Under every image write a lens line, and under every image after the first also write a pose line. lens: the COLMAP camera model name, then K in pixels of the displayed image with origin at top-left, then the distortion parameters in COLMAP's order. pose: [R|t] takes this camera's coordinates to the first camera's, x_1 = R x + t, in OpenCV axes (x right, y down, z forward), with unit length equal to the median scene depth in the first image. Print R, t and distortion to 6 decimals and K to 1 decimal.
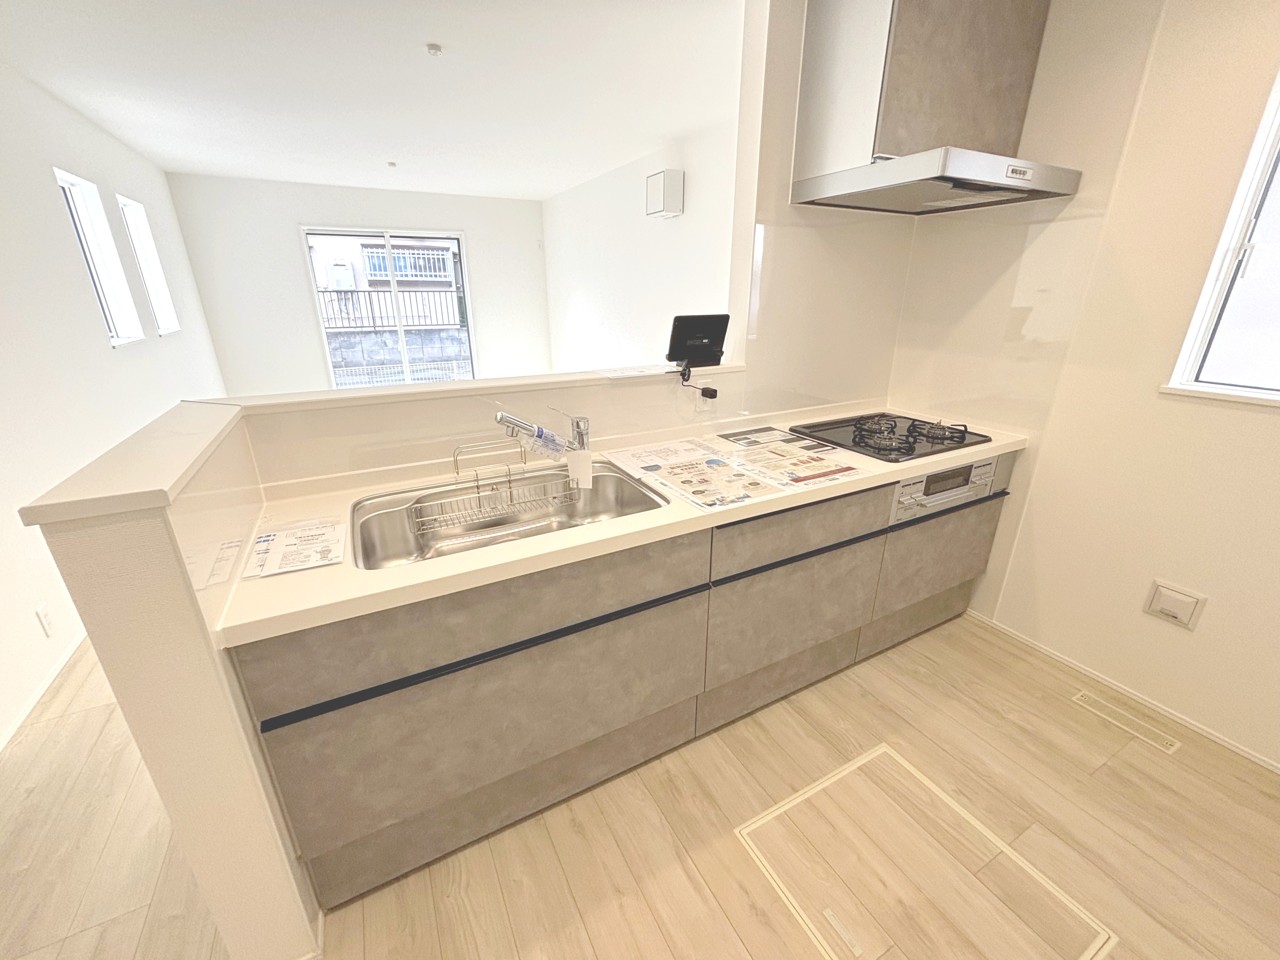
lens RADIAL K [[515.7, 0, 642.7], [0, 515.7, 483.0], [0, 0, 1]] dist [0.006303, -0.001493]
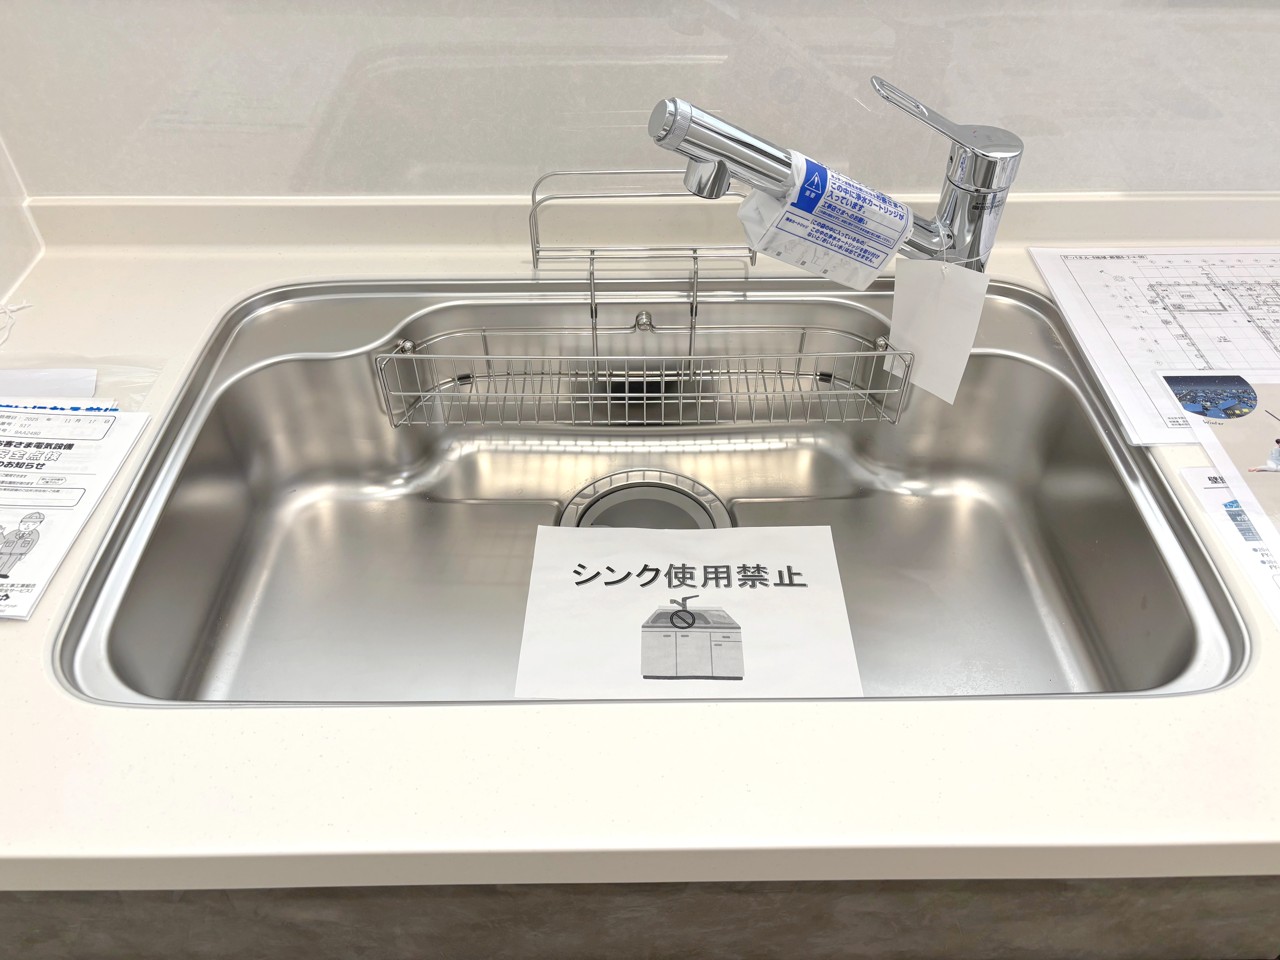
lens RADIAL K [[972.9, 0, 638.7], [0, 972.9, 479.5], [0, 0, 1]] dist [0.030868, -0.000316]
pose [[0.882323, 0.326462, -0.339011, -0.056364], [-0.162955, 0.887665, 0.430694, -0.161191], [0.441534, -0.324767, 0.836406, 0.474043]]
